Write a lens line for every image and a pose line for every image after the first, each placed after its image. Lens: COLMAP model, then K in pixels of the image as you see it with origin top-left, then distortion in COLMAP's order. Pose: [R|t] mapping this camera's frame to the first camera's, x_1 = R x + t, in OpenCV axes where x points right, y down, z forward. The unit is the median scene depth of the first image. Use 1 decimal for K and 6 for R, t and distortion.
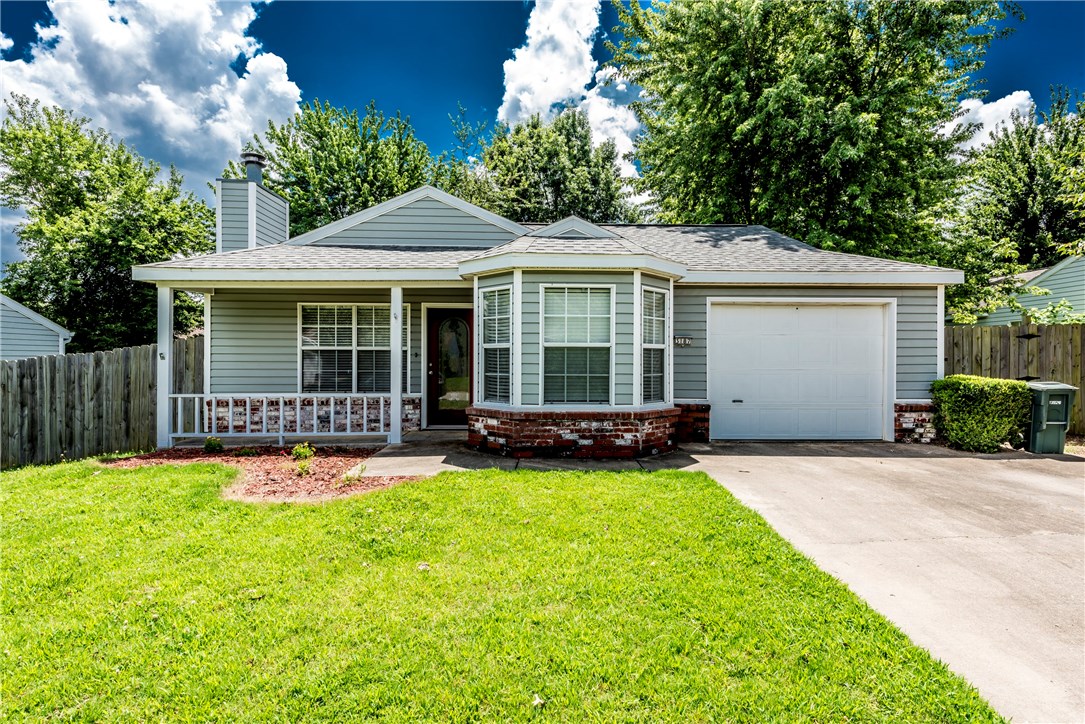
lens RADIAL K [[535.3, 0, 543.7], [0, 535.3, 361.8], [0, 0, 1]] dist [-0.020219, -0.000843]
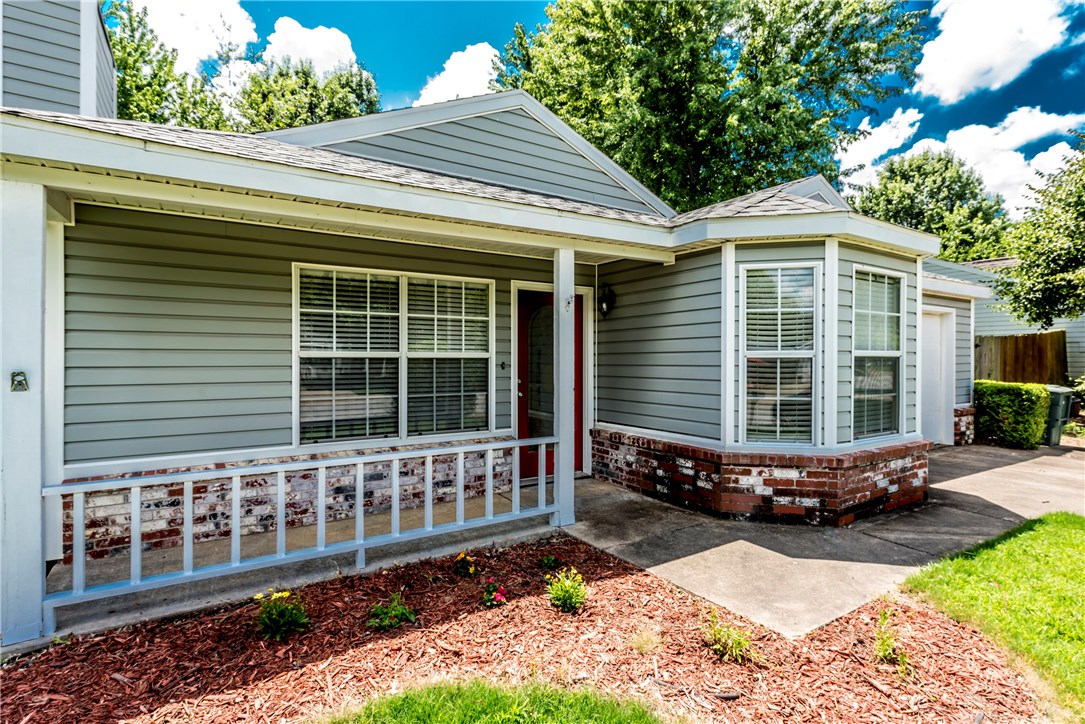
lens RADIAL K [[535.3, 0, 543.1], [0, 535.3, 360.6], [0, 0, 1]] dist [-0.020219, -0.000843]
pose [[0.861667, -0.004237, 0.507456, -0.571286], [0.005237, 0.999986, -0.000544, -0.020597], [-0.507446, 0.003126, 0.861678, 0.512574]]
